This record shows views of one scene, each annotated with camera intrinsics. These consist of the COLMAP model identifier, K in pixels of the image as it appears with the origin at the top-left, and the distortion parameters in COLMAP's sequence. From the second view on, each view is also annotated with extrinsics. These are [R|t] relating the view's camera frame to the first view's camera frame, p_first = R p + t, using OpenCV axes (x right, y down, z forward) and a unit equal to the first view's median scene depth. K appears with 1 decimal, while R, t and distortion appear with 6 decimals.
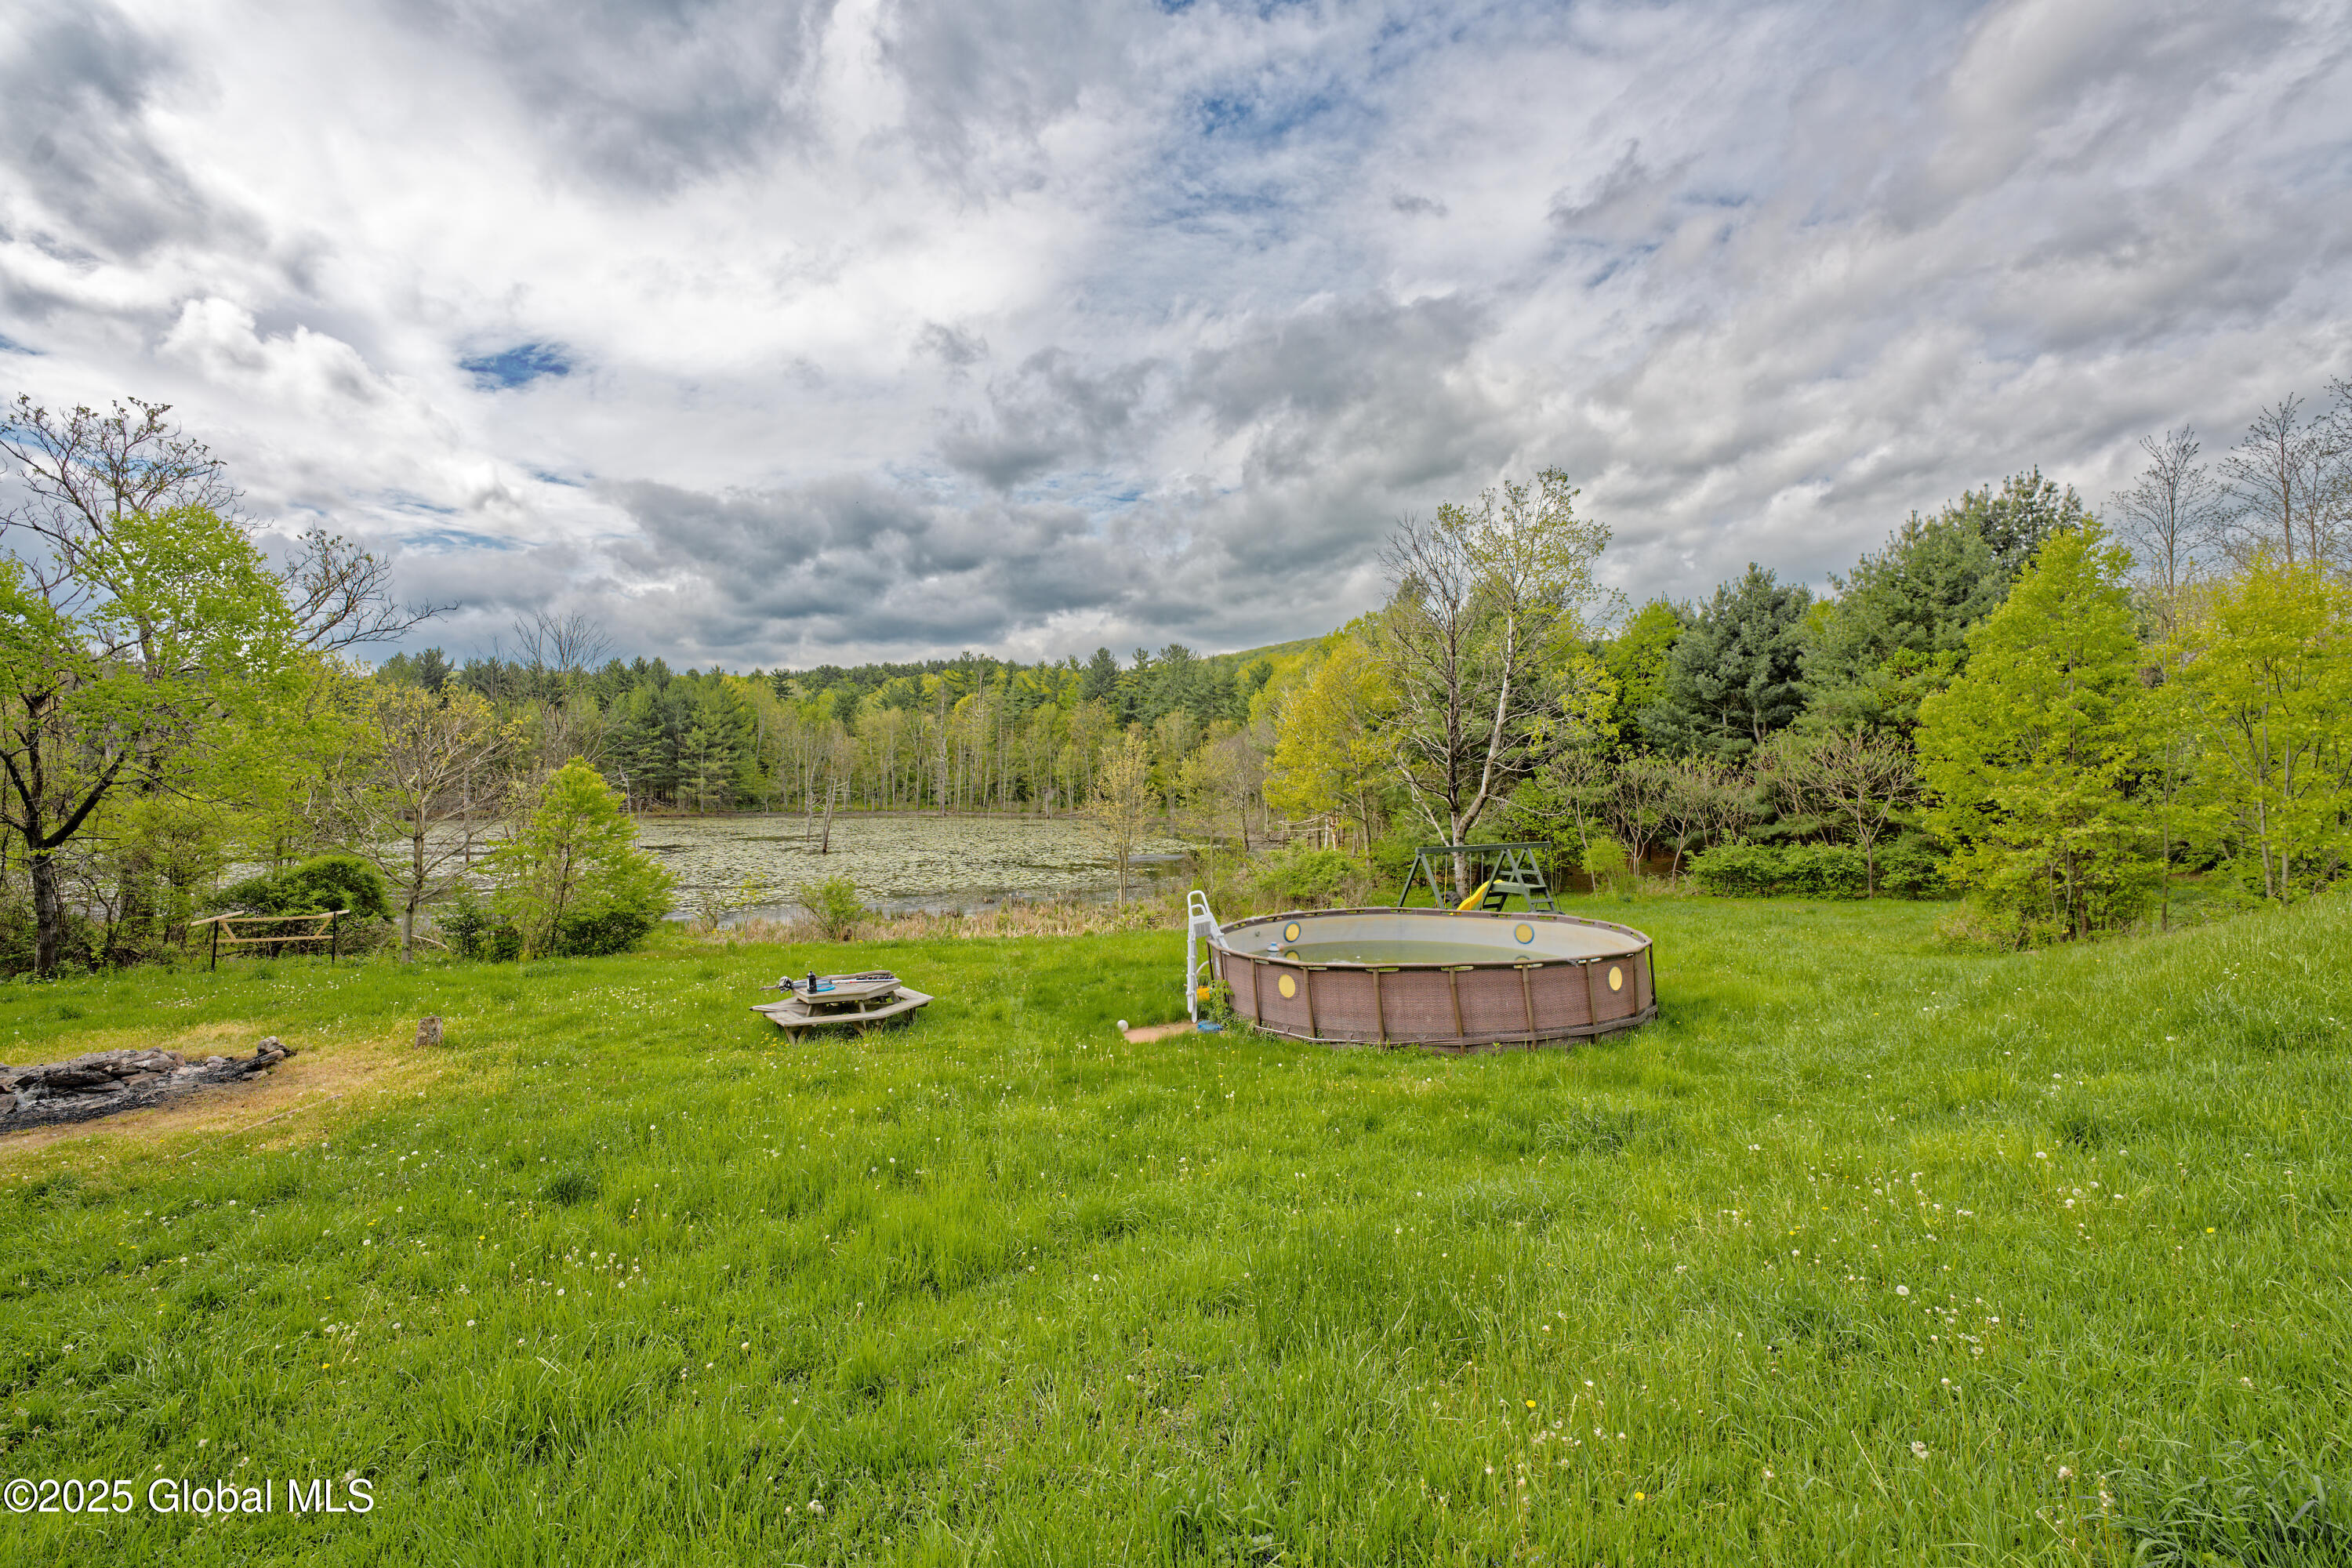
lens RADIAL K [[951.1, 0, 1174.5], [0, 951.1, 778.9], [0, 0, 1]] dist [-0.031986, 0.002976]
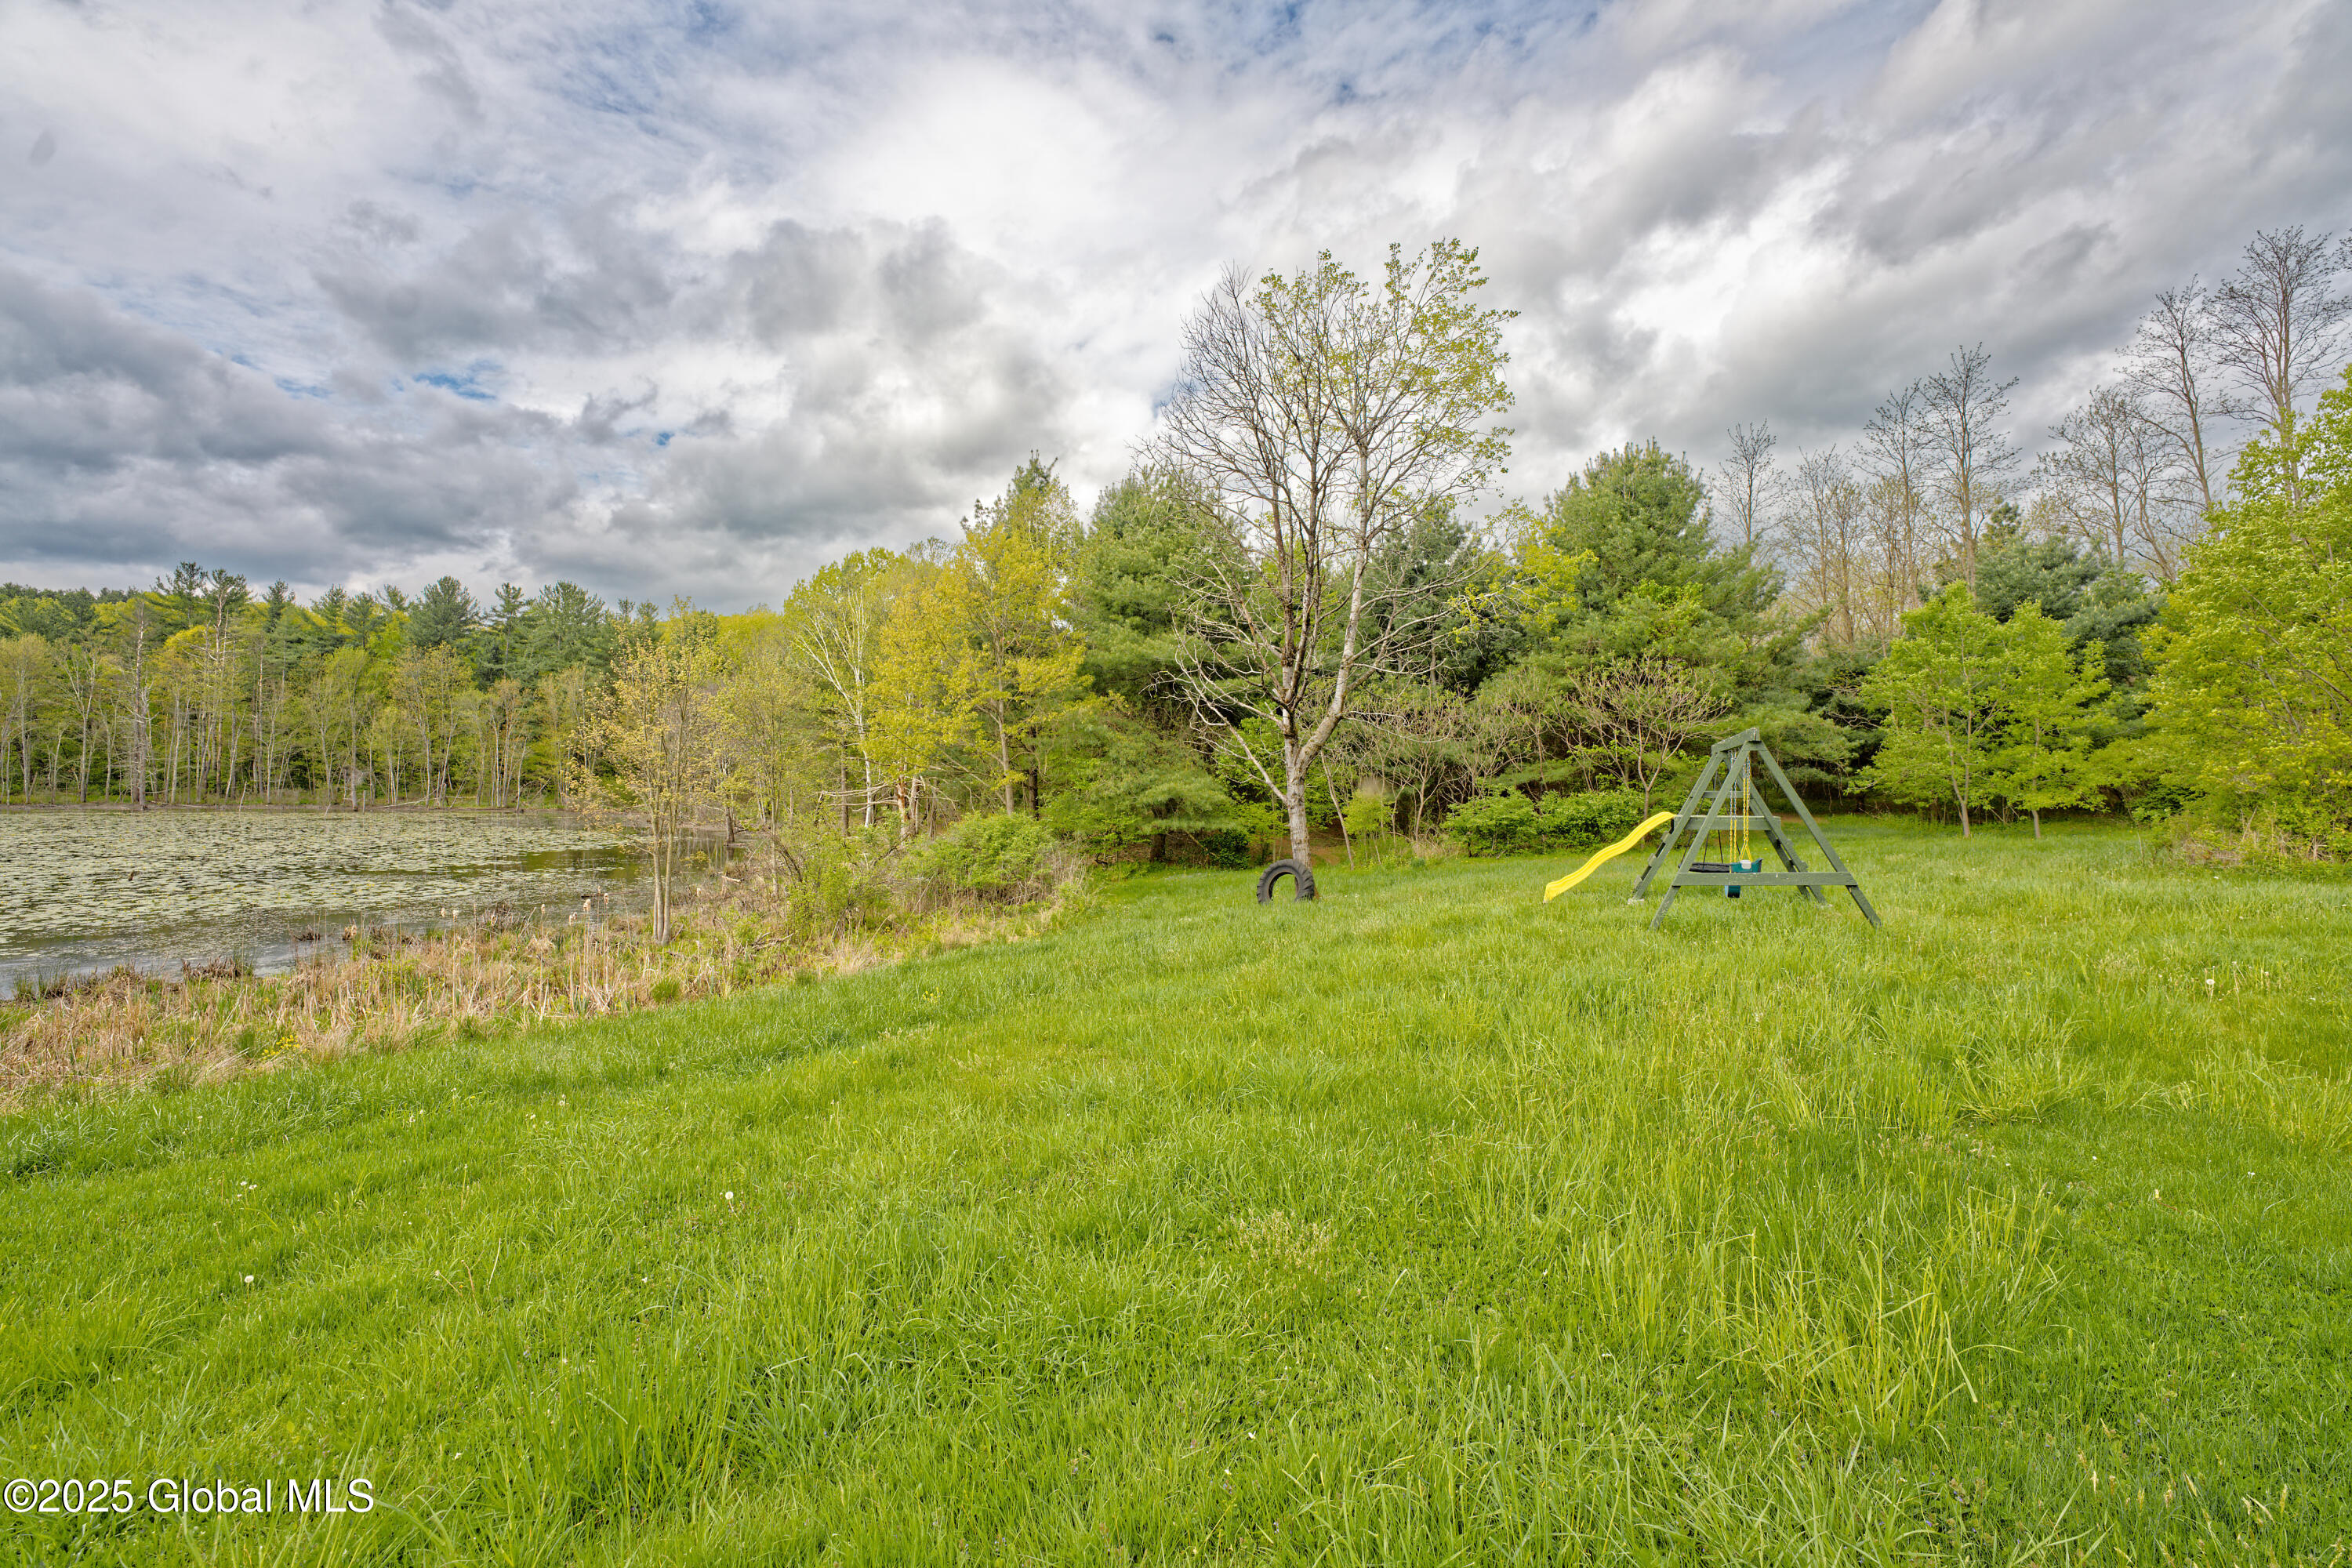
lens RADIAL K [[953.3, 0, 1176.0], [0, 953.3, 784.0], [0, 0, 1]] dist [-0.041949, 0.006845]
pose [[0.816323, 0.005177, 0.577572, -0.034512], [-0.007831, 0.999967, 0.002104, 0.014871], [-0.577543, -0.006241, 0.816337, 0.115816]]
